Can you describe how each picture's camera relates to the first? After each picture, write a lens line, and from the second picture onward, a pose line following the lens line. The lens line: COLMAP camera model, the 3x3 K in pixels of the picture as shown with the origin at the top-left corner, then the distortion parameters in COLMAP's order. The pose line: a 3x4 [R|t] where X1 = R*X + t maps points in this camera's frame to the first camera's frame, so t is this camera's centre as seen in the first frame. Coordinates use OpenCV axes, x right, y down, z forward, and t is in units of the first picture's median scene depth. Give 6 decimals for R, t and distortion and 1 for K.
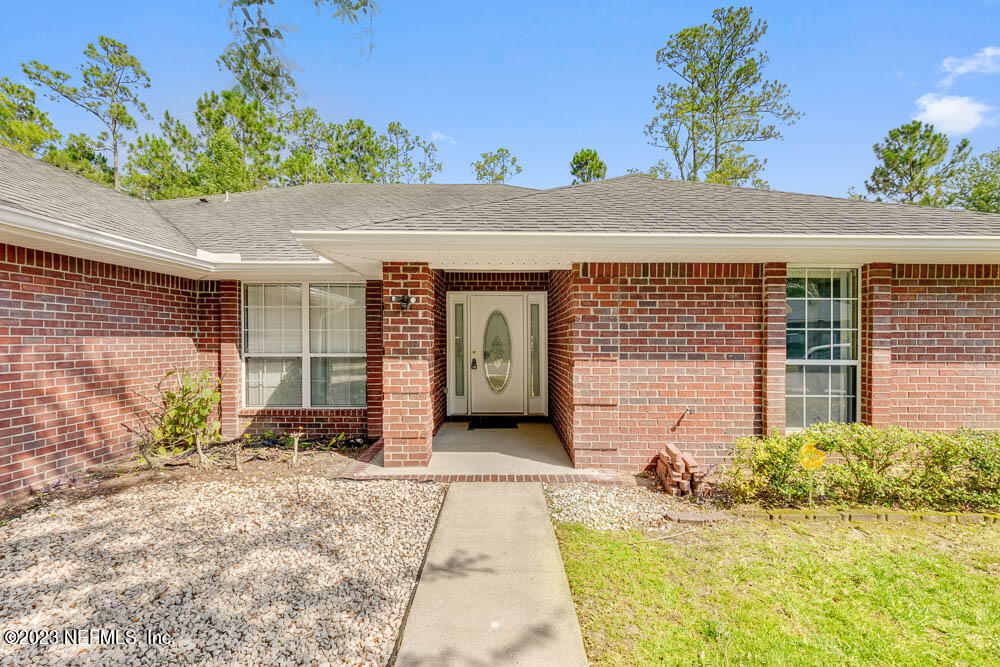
lens RADIAL K [[415.9, 0, 500.0], [0, 415.9, 333.5], [0, 0, 1]] dist [0.003966, -0.000055]
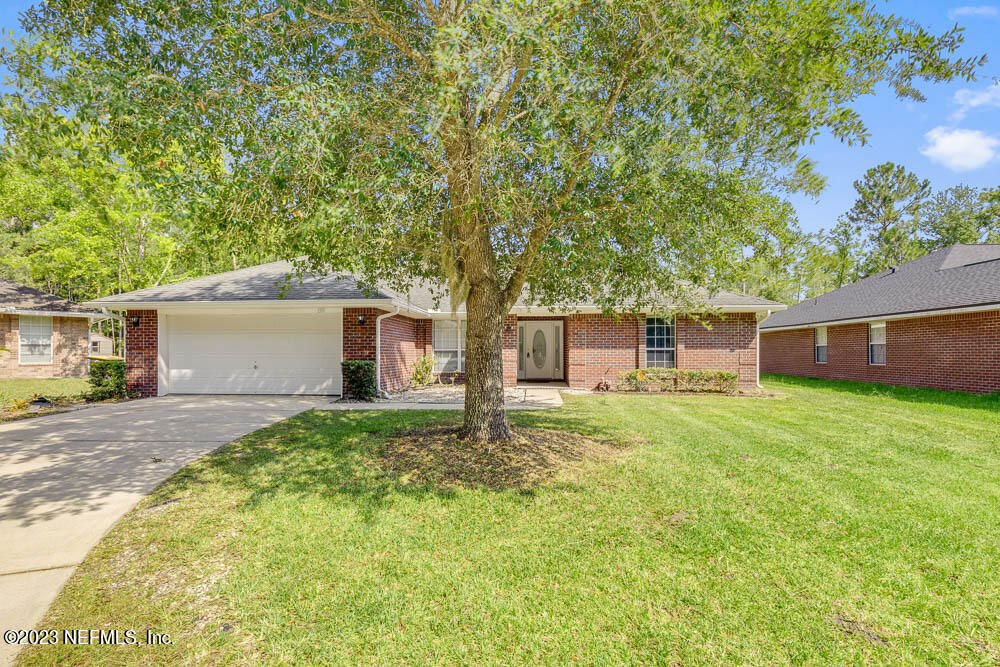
lens RADIAL K [[456.3, 0, 496.3], [0, 456.3, 342.1], [0, 0, 1]] dist [0.004101, 0.000458]
pose [[0.996873, -0.006769, -0.078725, -0.066294], [0.005847, 0.999912, -0.011939, 0.052962], [0.078799, 0.011441, 0.996825, -2.051390]]
